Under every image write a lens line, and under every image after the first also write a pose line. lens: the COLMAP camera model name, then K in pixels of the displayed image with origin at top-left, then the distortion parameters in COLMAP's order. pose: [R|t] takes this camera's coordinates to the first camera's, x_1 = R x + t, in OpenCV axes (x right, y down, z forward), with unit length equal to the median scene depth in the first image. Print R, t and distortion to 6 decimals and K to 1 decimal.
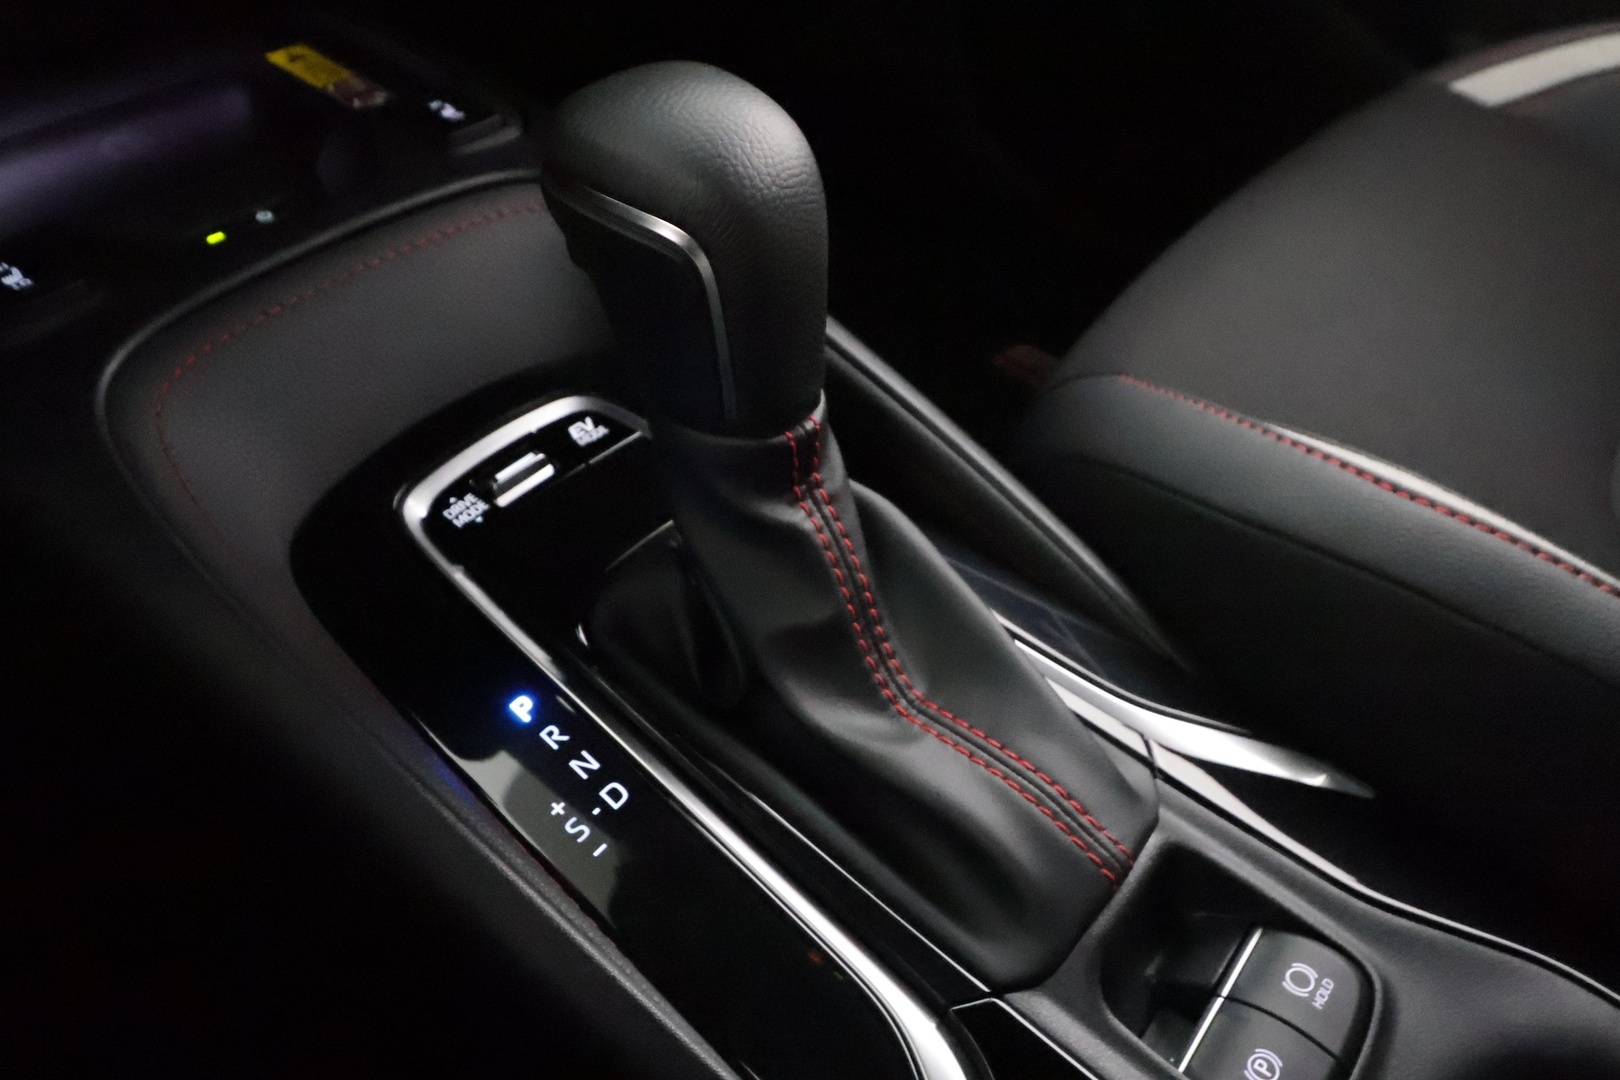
lens RADIAL K [[1320.5, 0, 810.0], [0, 1320.5, 540.0], [0, 0, 1]] dist [-0.167549, -0.000722]
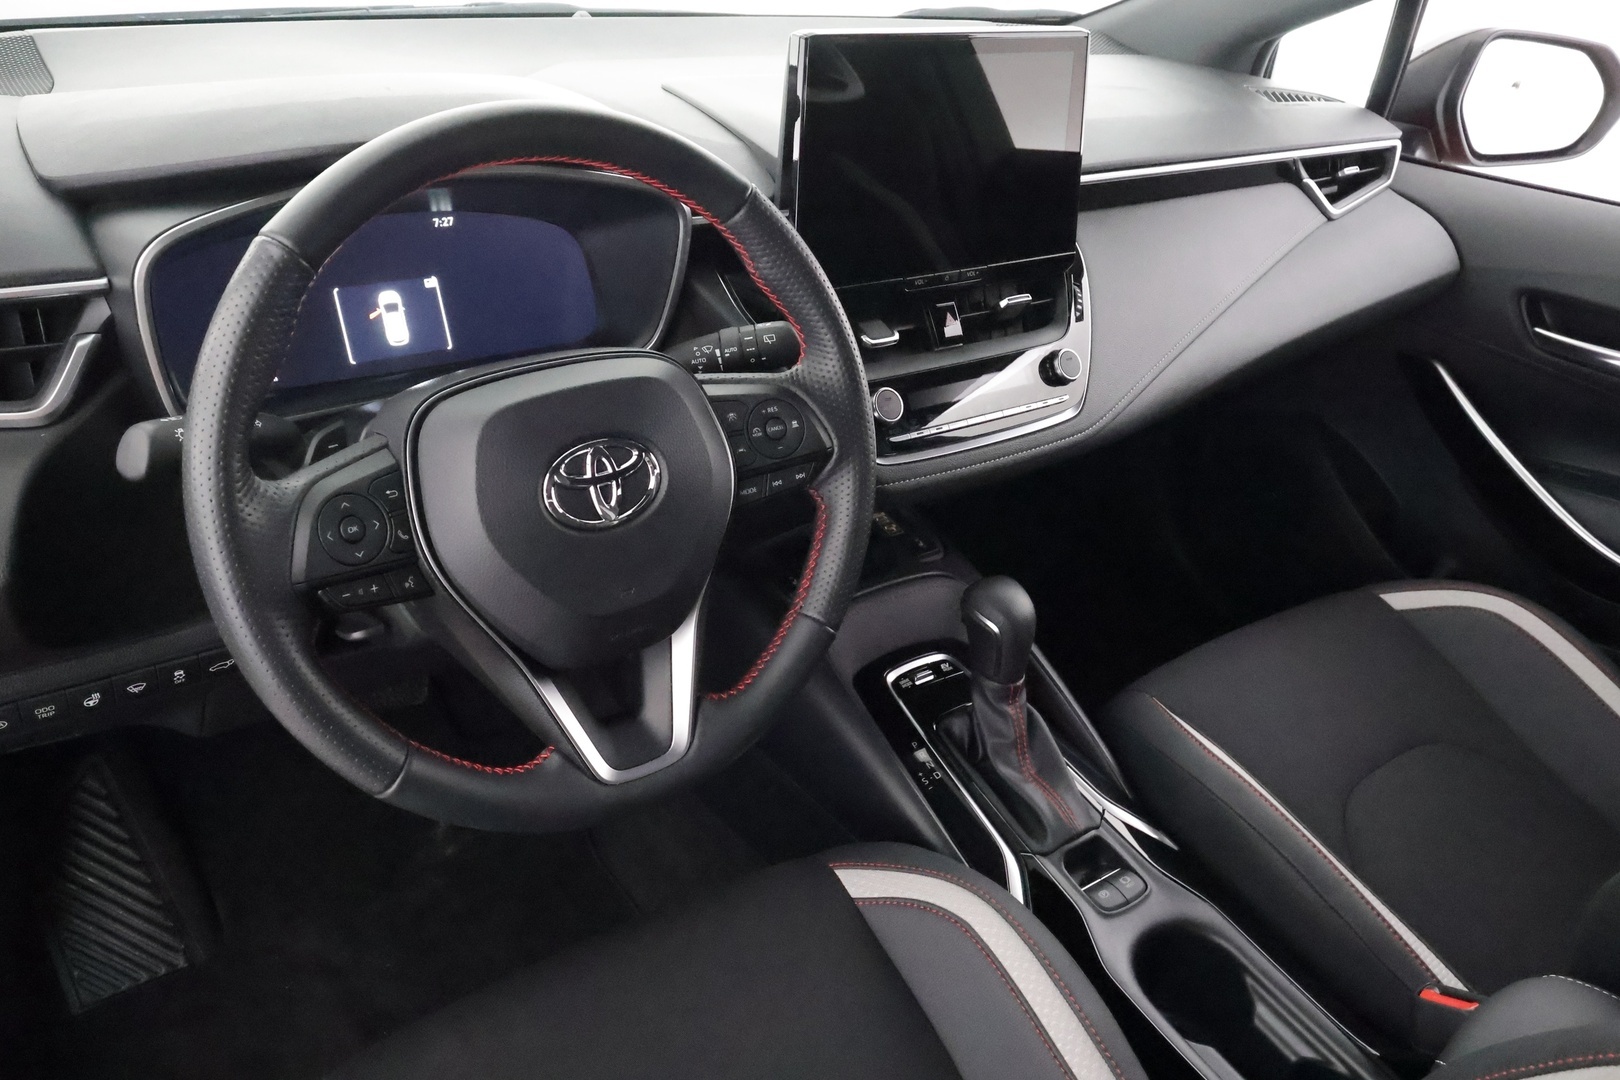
lens RADIAL K [[1380.6, 0, 810.0], [0, 1380.6, 540.0], [0, 0, 1]] dist [0.052605, 0.000105]
pose [[0.956896, 0.224556, -0.184186, 0.053706], [-0.251989, 0.957240, -0.142102, 0.184554], [0.144400, 0.182390, 0.972565, -2.408022]]
